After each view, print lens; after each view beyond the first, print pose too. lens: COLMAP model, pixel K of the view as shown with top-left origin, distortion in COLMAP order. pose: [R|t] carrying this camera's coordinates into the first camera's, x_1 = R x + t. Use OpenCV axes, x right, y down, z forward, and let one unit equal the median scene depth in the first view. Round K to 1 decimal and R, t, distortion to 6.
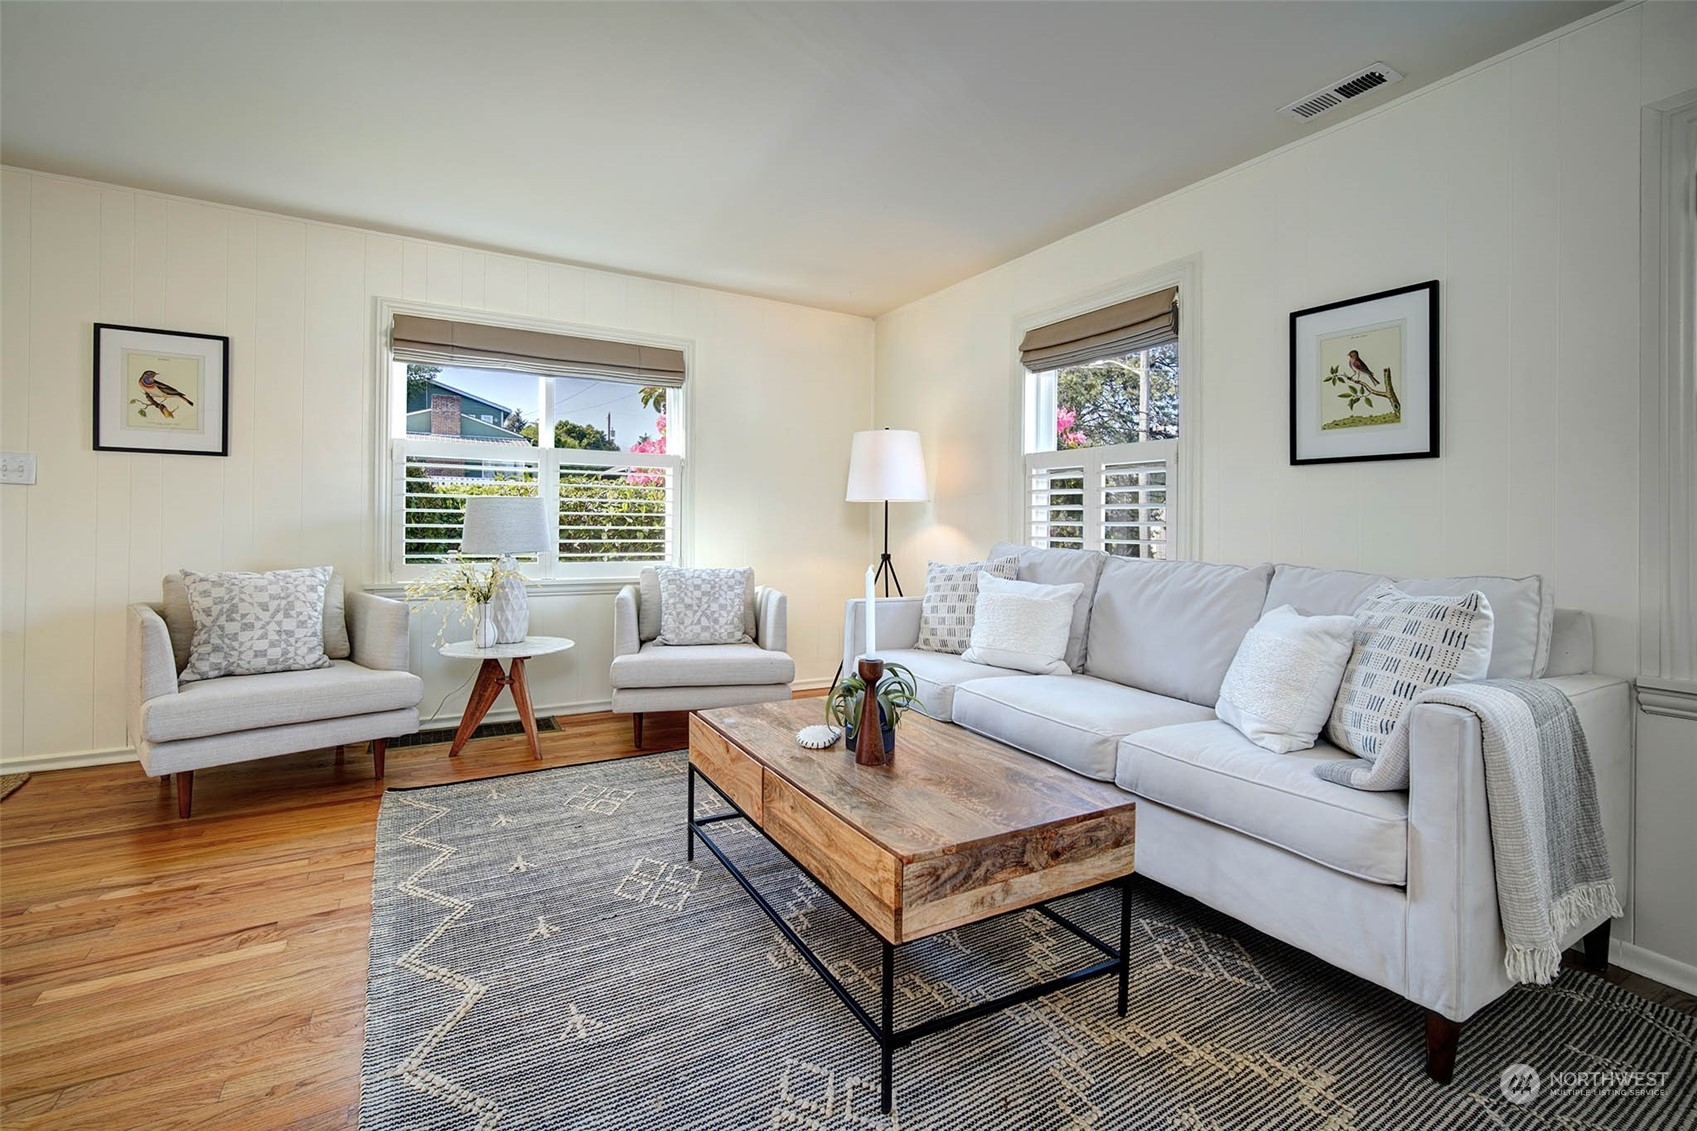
lens RADIAL K [[736.4, 0, 846.6], [0, 736.4, 516.7], [0, 0, 1]] dist [-0.016929, 0.007349]
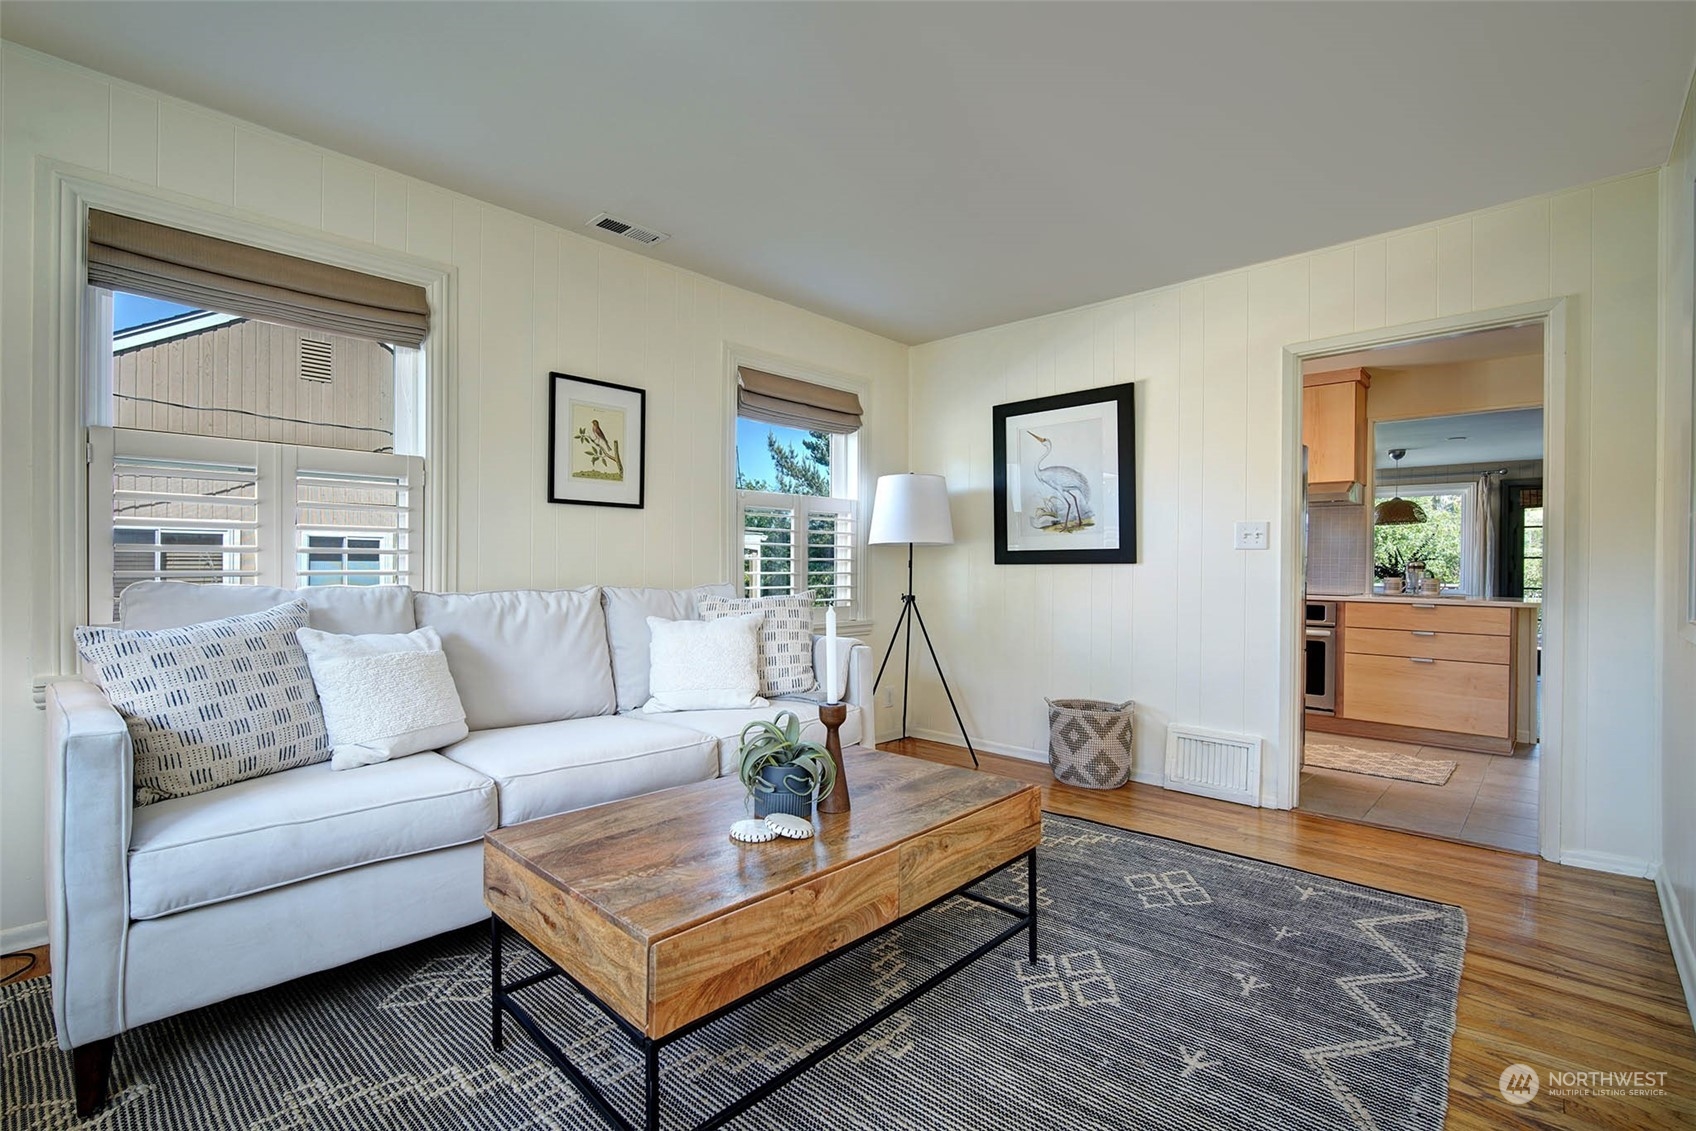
lens RADIAL K [[774.0, 0, 759.6], [0, 774.0, 553.8], [0, 0, 1]] dist [-0.005033, -0.000746]
pose [[-0.223912, 0.002985, 0.974605, -0.591146], [-0.011535, 0.999917, -0.005713, 0.012375], [-0.974541, -0.012521, -0.223859, 0.849369]]
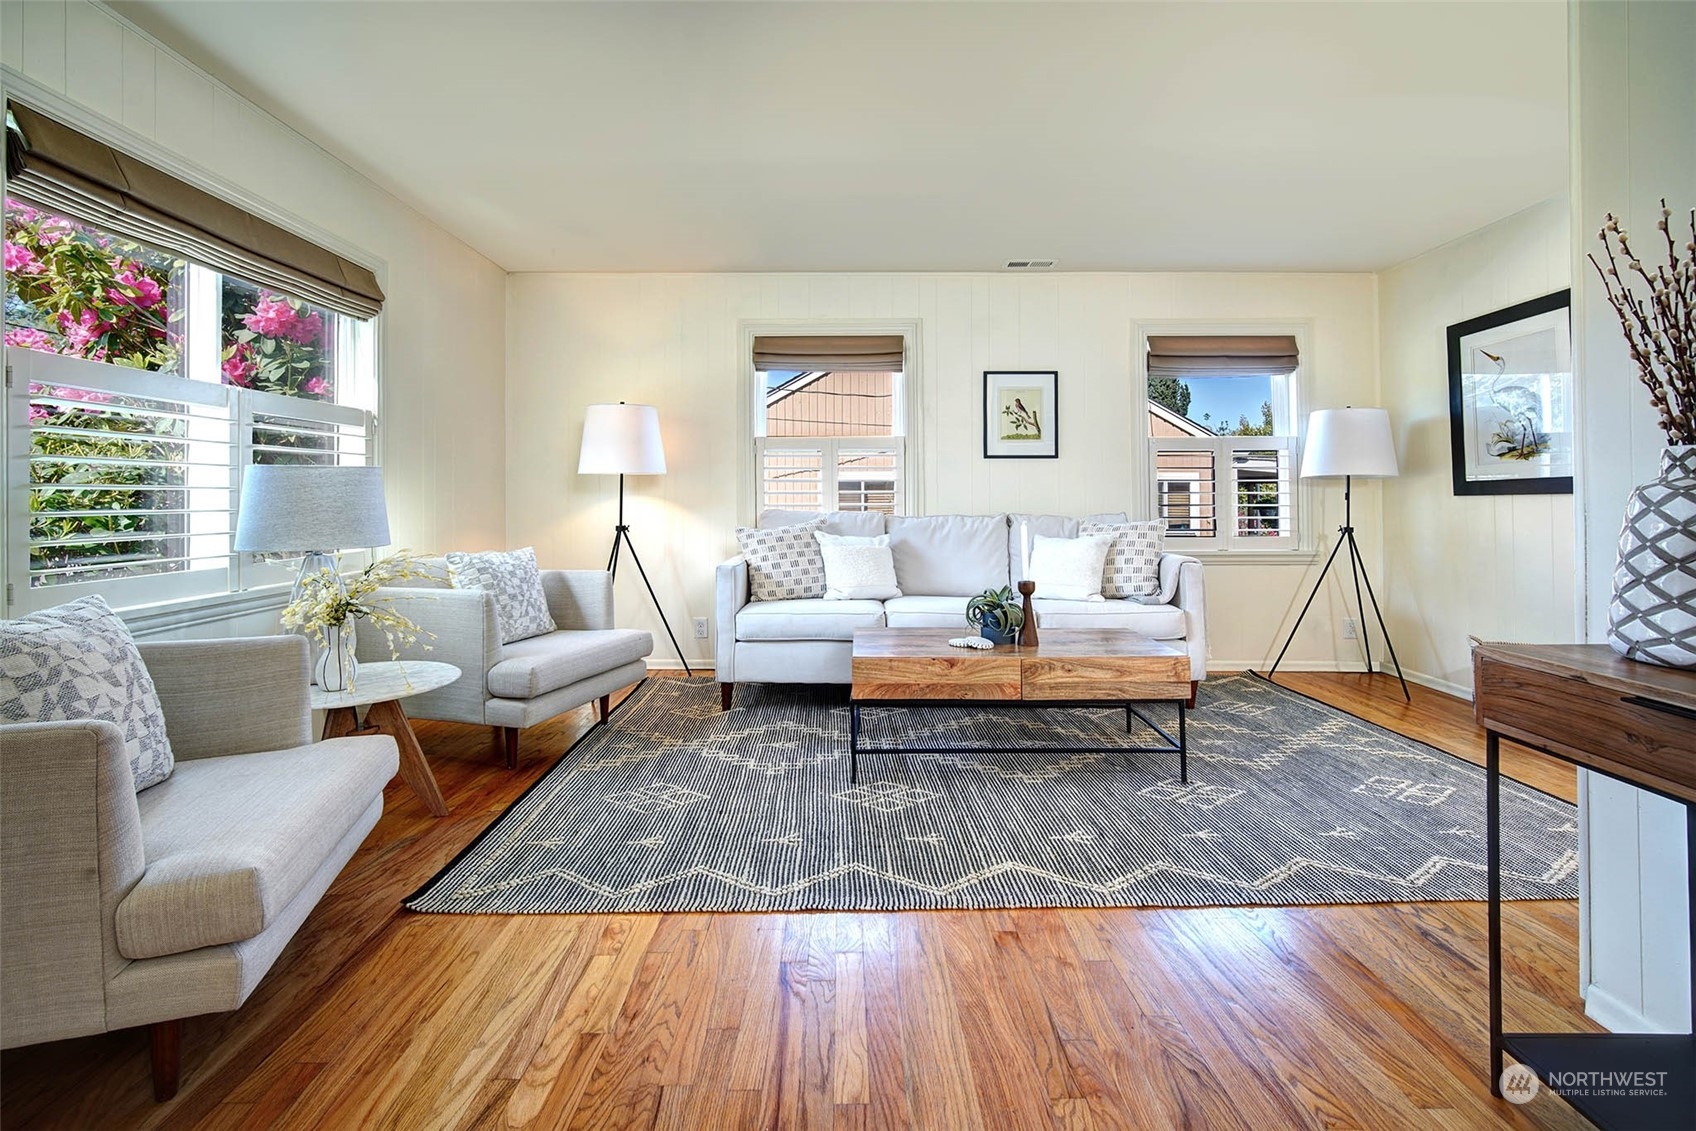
lens RADIAL K [[745.0, 0, 806.1], [0, 745.0, 500.3], [0, 0, 1]] dist [-0.003292, -0.000169]
pose [[0.547392, -0.008398, 0.836834, -0.992471], [0.003729, 0.999964, 0.007596, 0.012897], [-0.836868, -0.001037, 0.547403, 0.343416]]
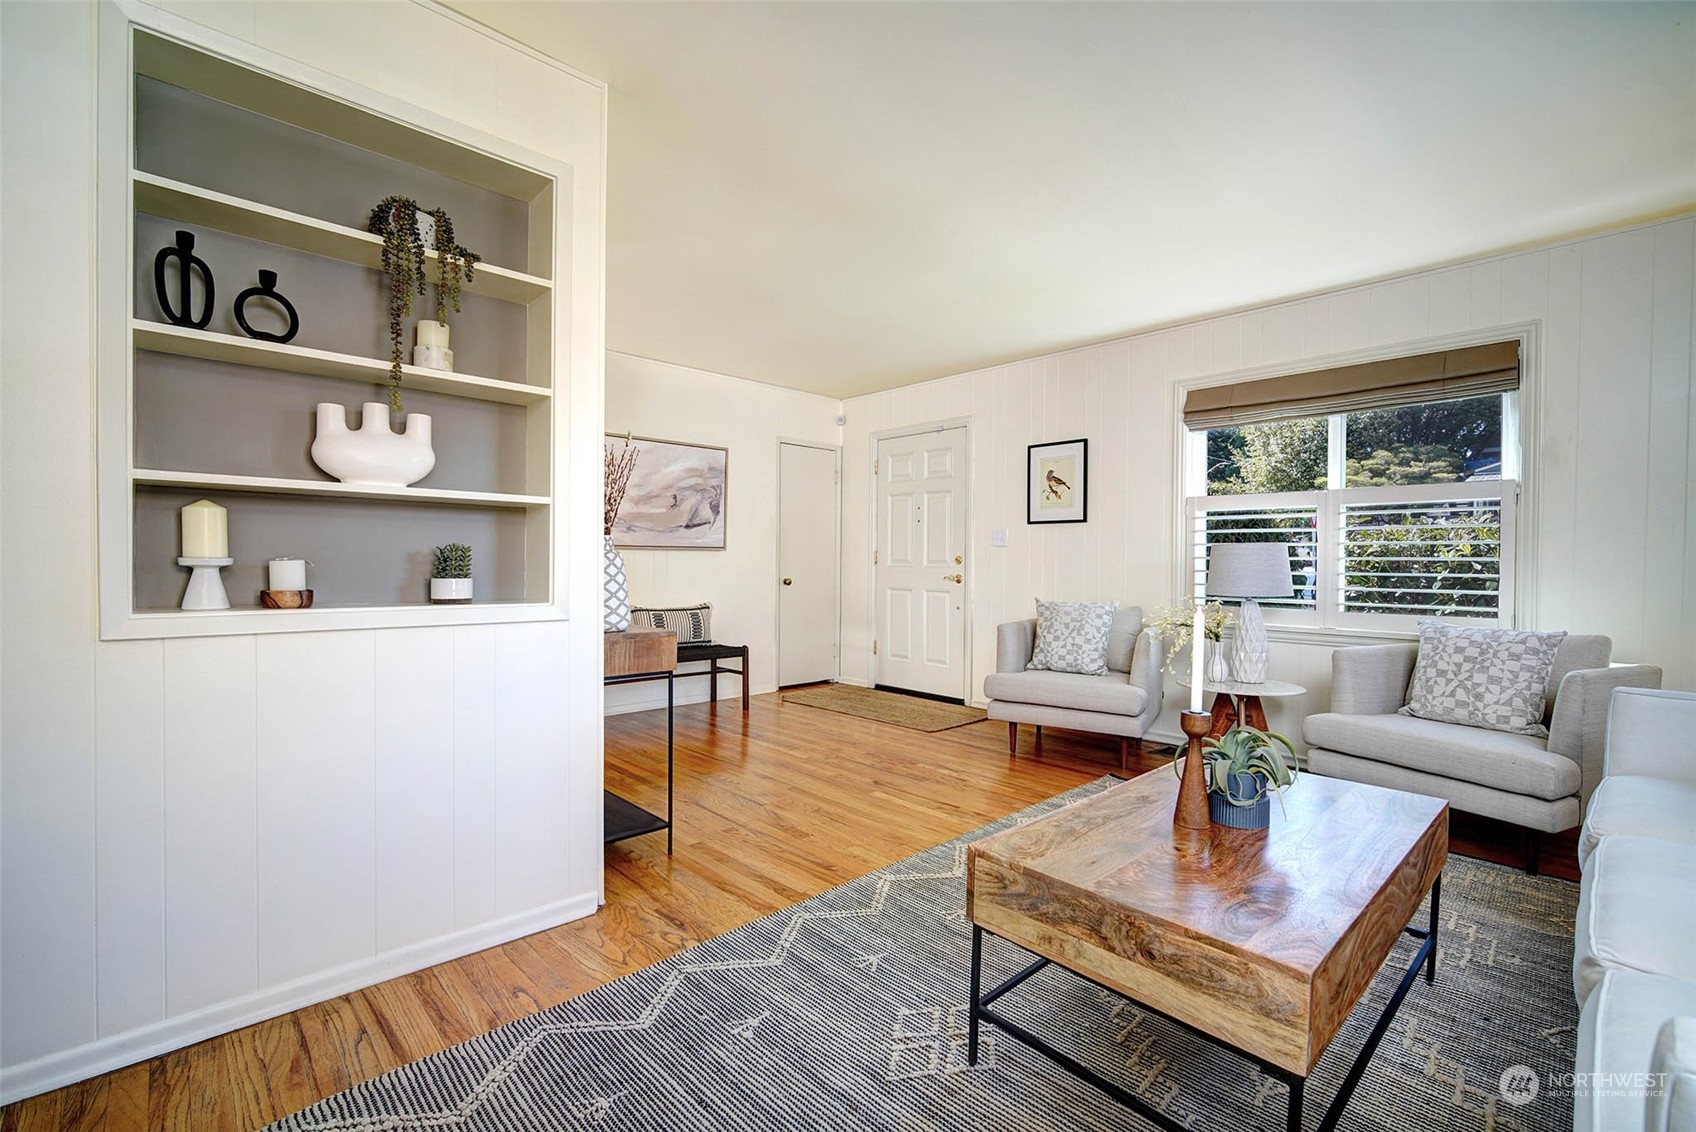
lens RADIAL K [[733.2, 0, 848.0], [0, 733.2, 566.0], [0, 0, 1]] dist [-0.002999, -0.000179]
pose [[0.239372, -0.006025, -0.970909, 0.516910], [0.001441, 0.999982, -0.005850, 0.013229], [0.970927, 0.000001, 0.239376, 0.240882]]
